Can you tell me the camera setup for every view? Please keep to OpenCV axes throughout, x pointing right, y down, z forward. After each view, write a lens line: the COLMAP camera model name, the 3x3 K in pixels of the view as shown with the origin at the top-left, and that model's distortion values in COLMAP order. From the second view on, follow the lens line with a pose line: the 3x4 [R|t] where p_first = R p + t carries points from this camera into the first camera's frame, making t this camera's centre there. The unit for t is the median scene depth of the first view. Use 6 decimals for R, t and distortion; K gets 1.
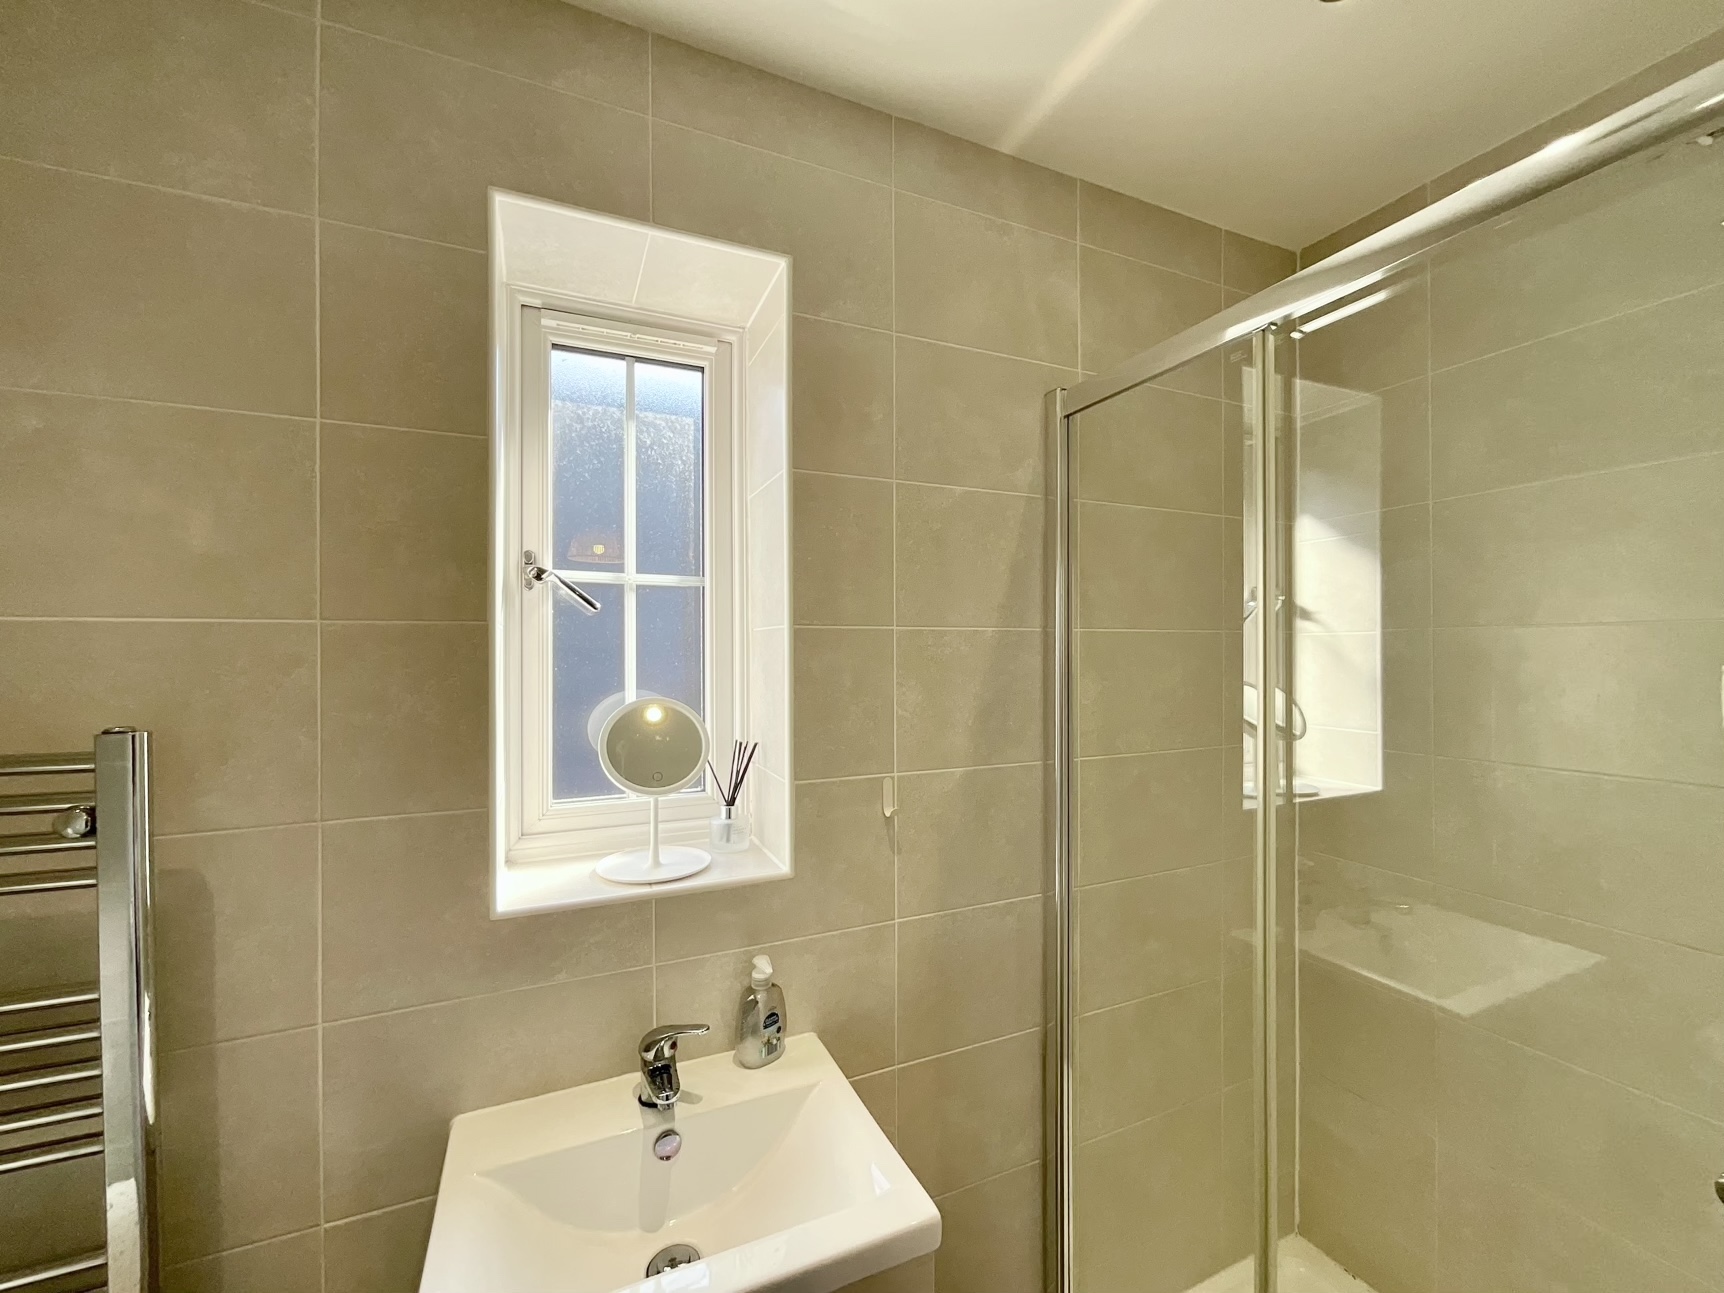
lens RADIAL K [[698.7, 0, 853.8], [0, 698.7, 651.9], [0, 0, 1]] dist [-0.003282, 0.001684]
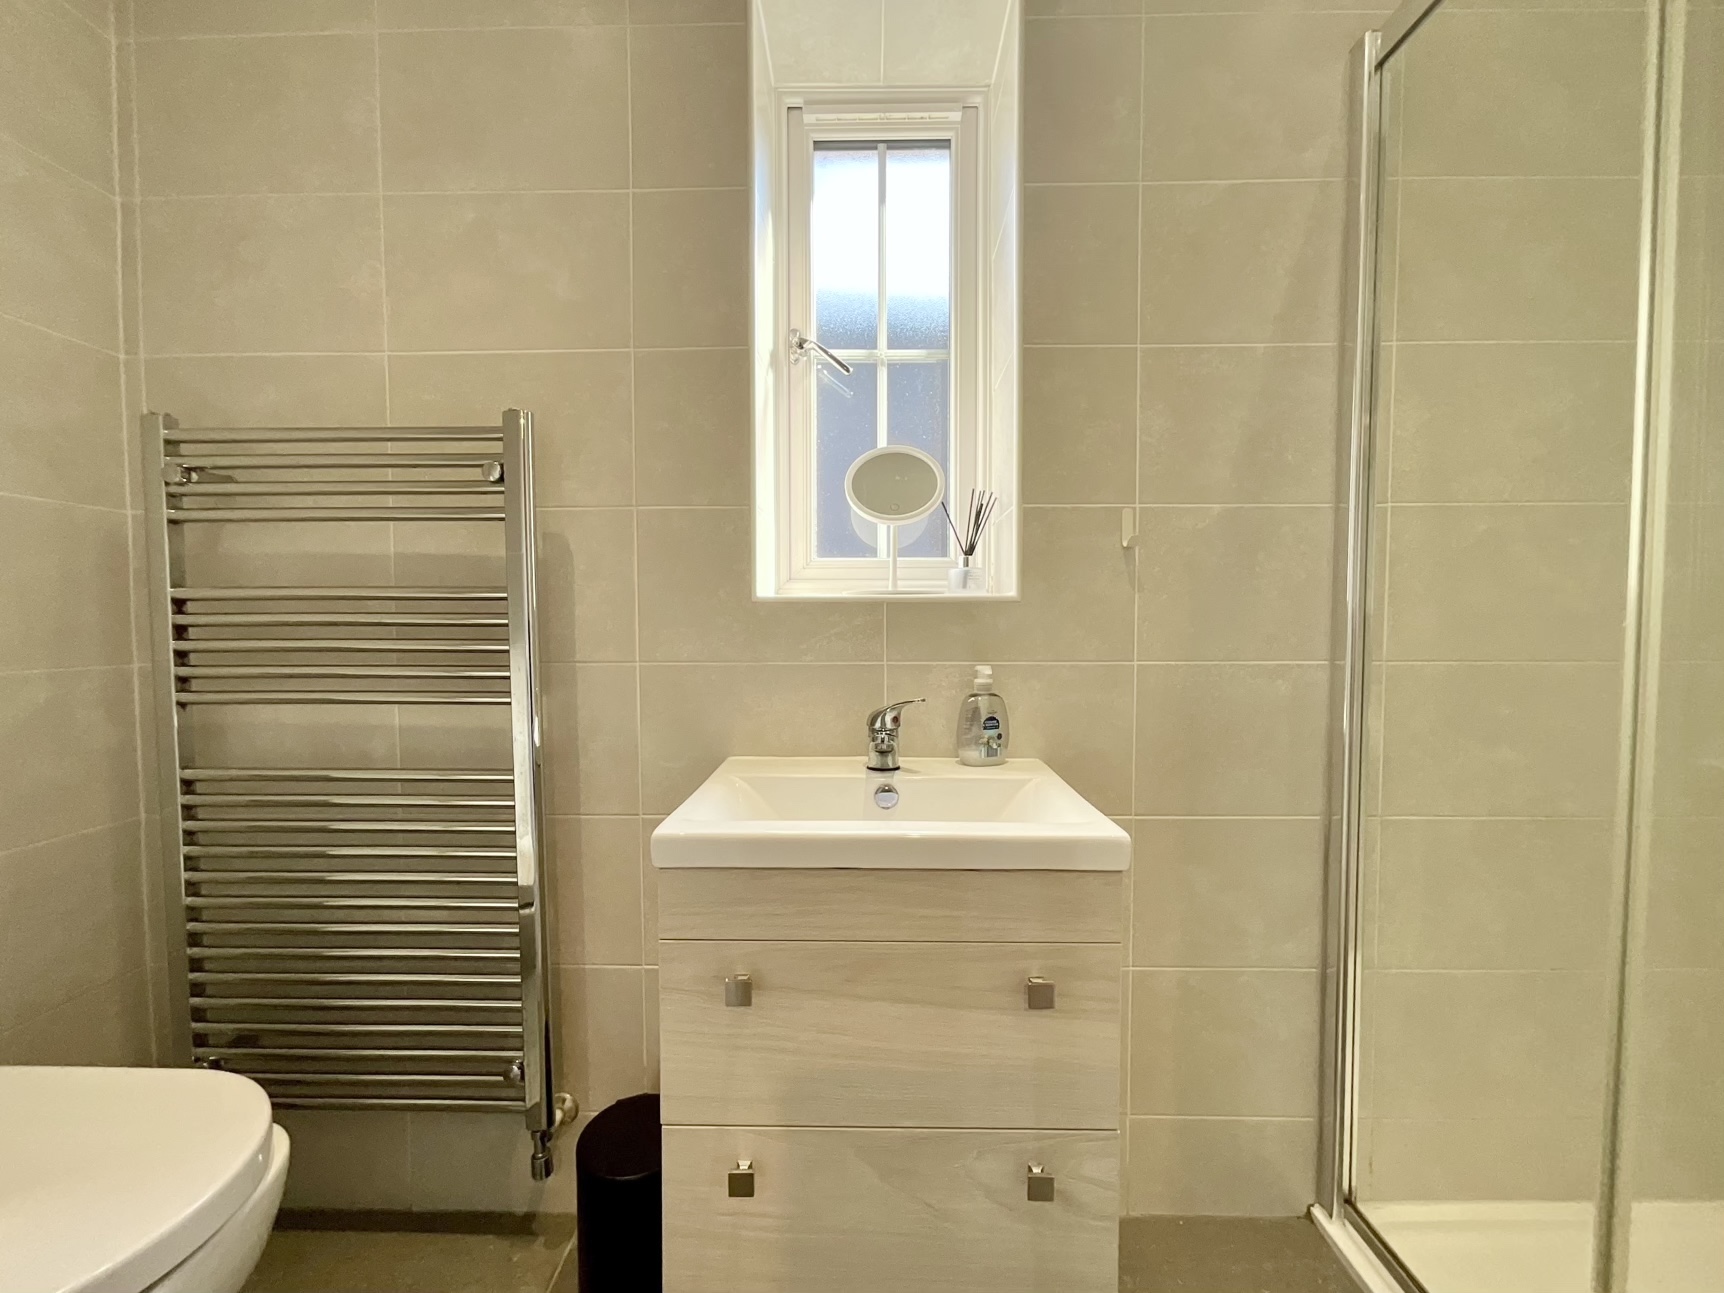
lens RADIAL K [[698.7, 0, 861.0], [0, 698.7, 653.3], [0, 0, 1]] dist [-0.003282, 0.001684]
pose [[0.907013, 0.017943, -0.420721, 0.124396], [-0.001268, 0.999204, 0.039880, 0.344031], [0.421101, -0.035638, 0.906313, -0.008346]]
